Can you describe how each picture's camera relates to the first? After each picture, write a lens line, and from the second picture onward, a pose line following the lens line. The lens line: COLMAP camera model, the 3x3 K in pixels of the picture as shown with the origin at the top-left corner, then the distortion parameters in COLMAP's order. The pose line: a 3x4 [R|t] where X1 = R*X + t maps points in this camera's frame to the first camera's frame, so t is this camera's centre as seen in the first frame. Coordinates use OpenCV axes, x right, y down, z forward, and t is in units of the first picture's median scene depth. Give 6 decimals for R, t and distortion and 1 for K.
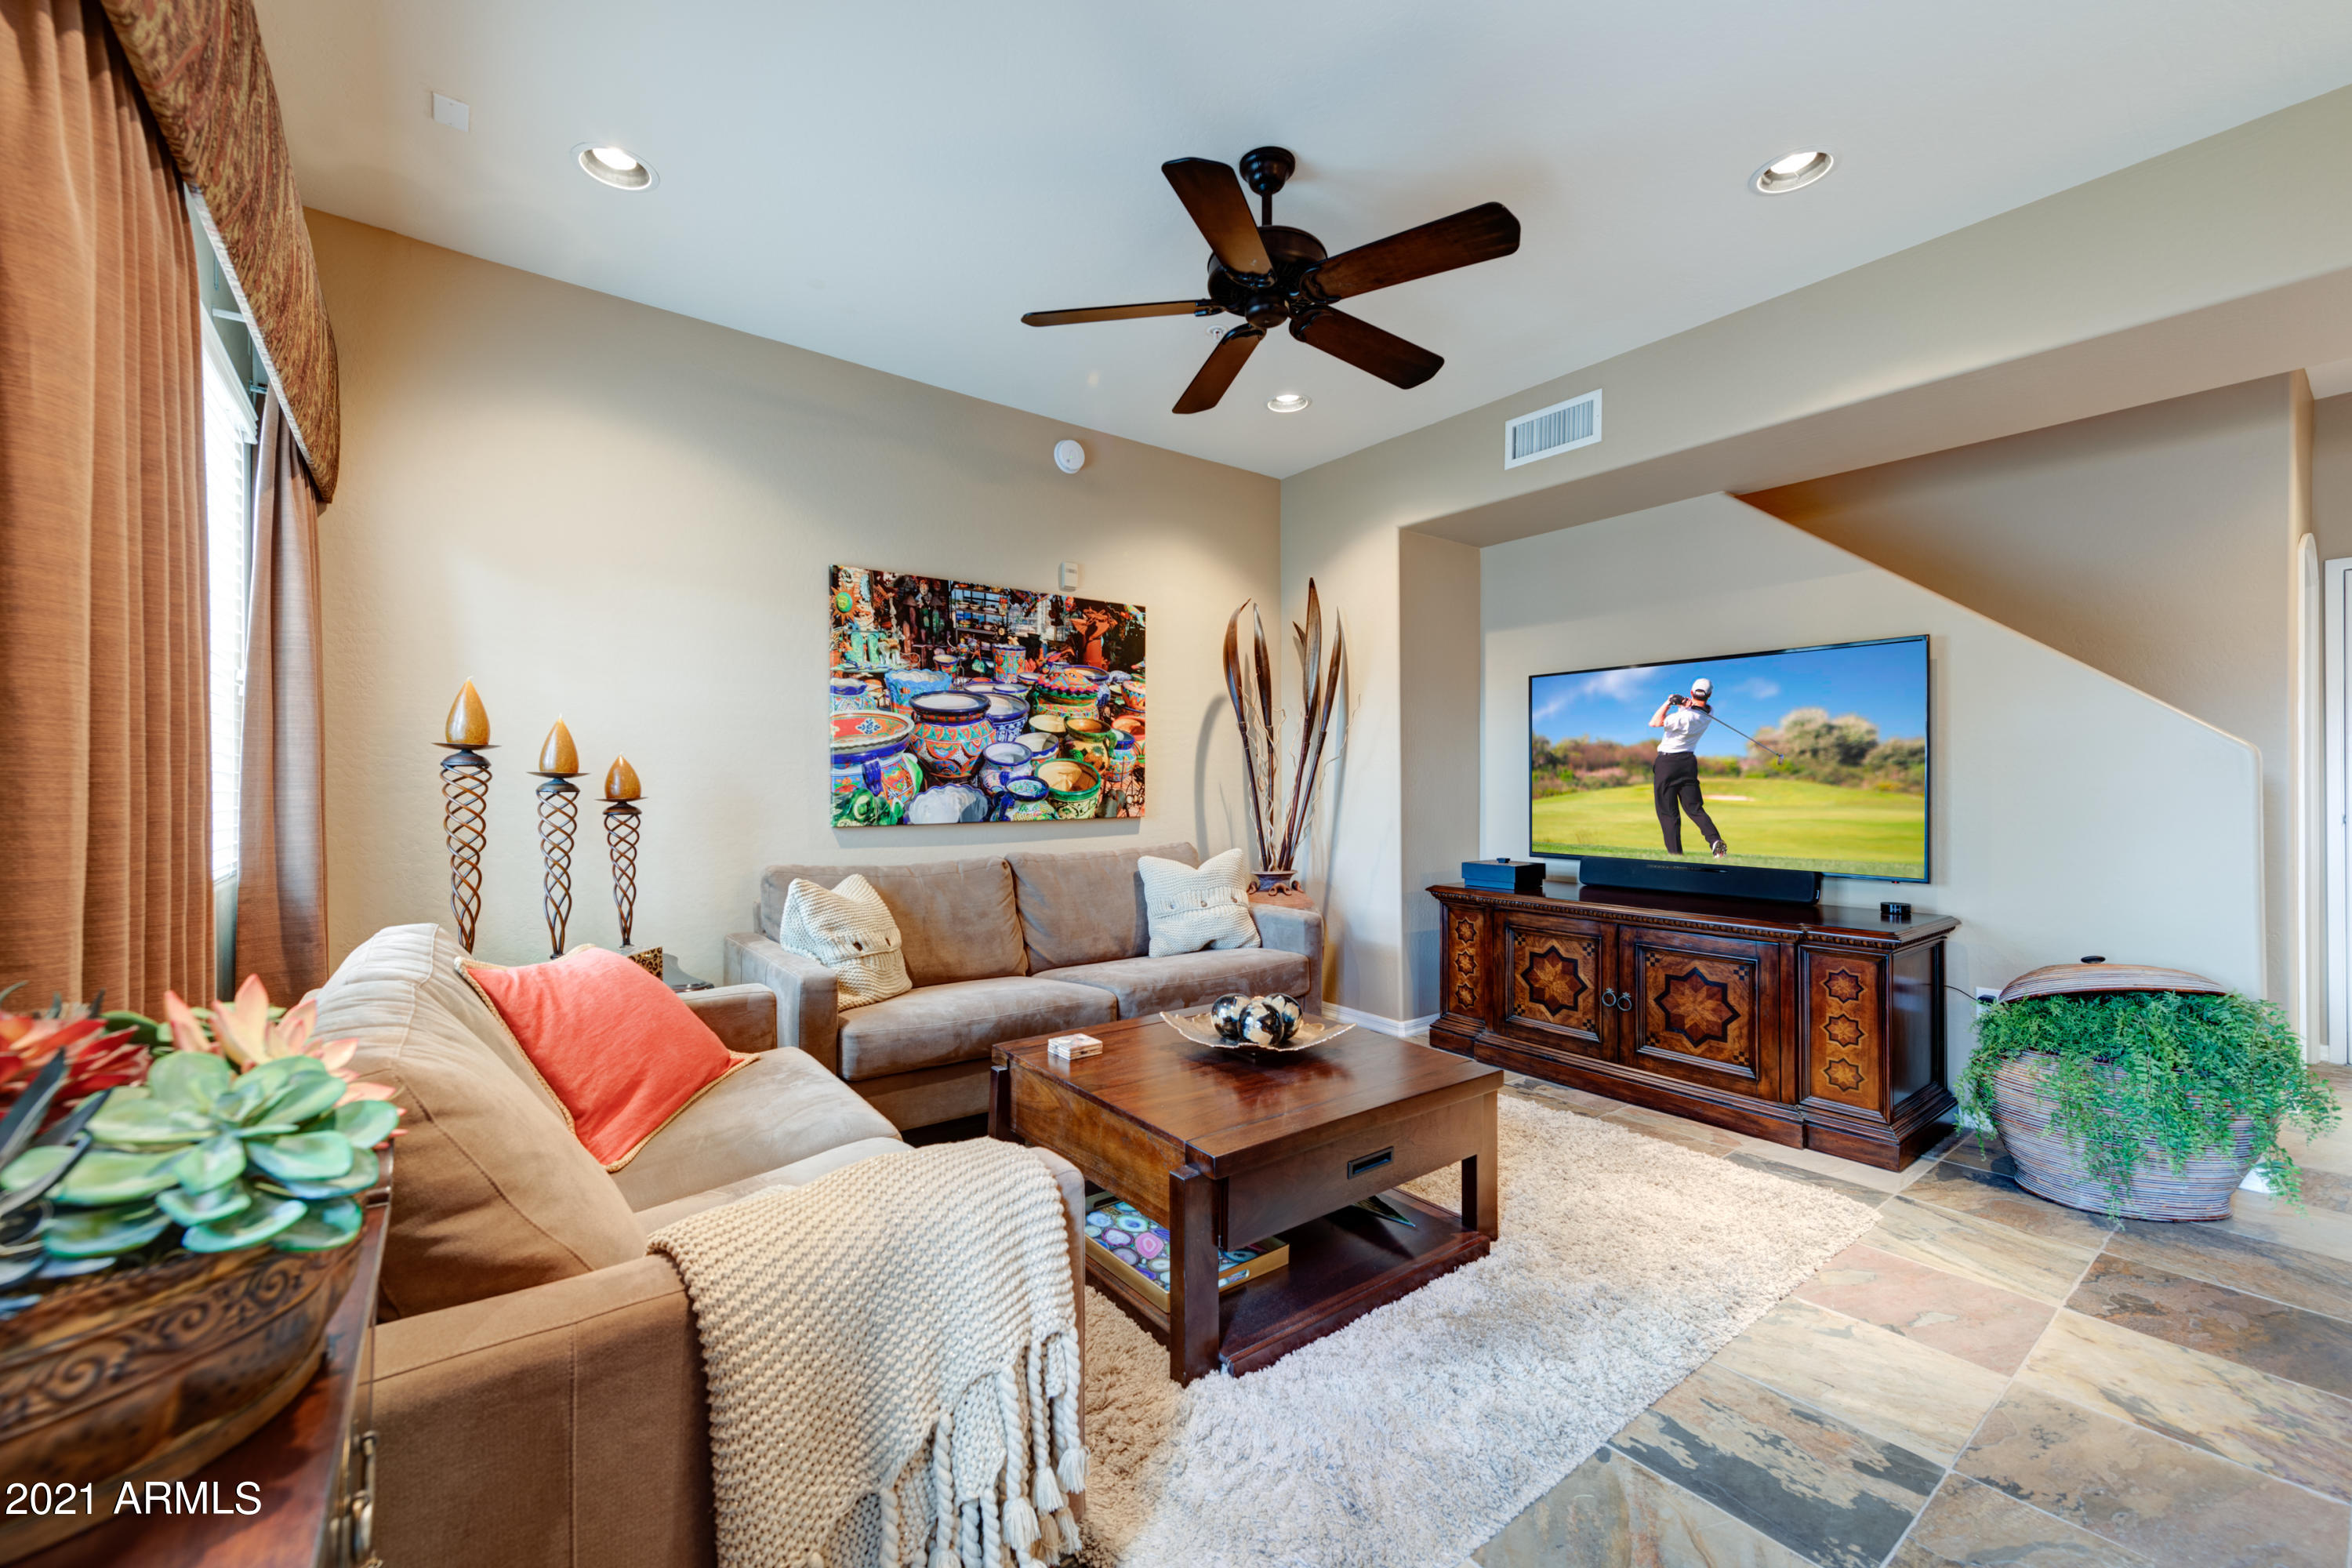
lens RADIAL K [[952.3, 0, 1176.0], [0, 952.3, 784.0], [0, 0, 1]] dist [0.022381, -0.008747]
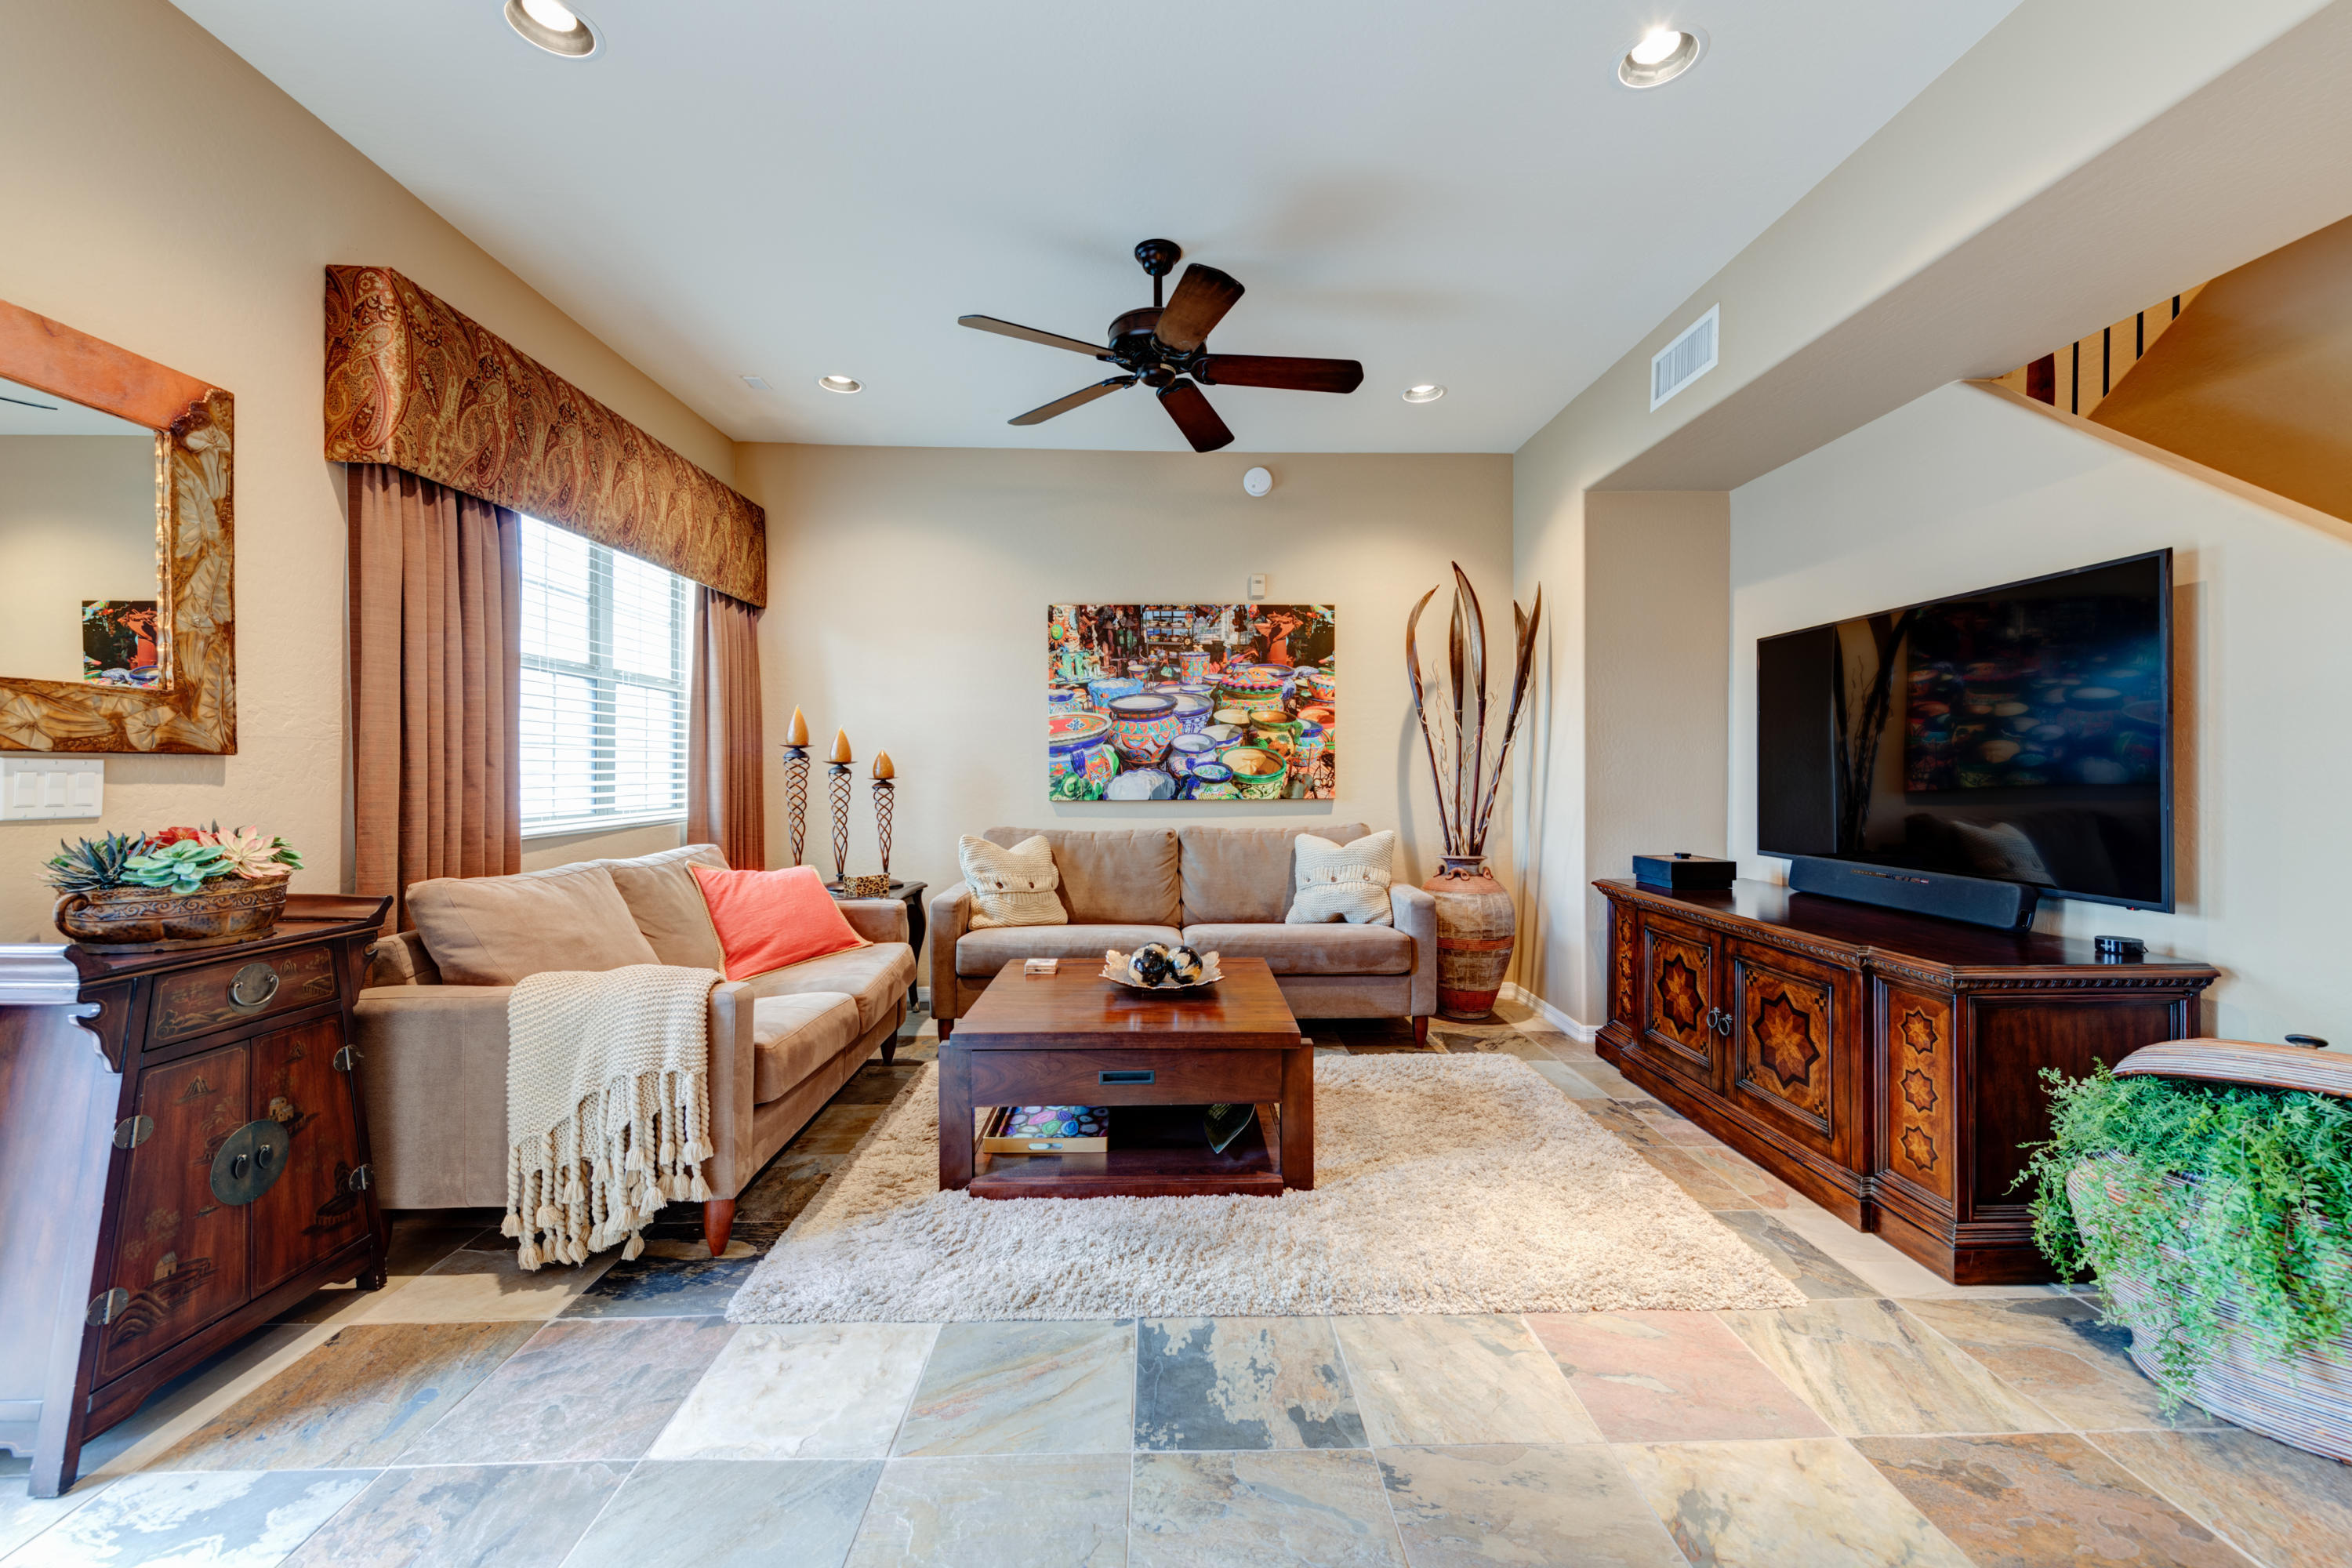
lens RADIAL K [[938.1, 0, 1179.0], [0, 938.1, 773.6], [0, 0, 1]] dist [0.002527, 0.000146]
pose [[0.806589, 0.002263, -0.591108, 0.521118], [0.000174, 0.999992, 0.004065, 0.001541], [0.591112, -0.003382, 0.806582, 0.041143]]
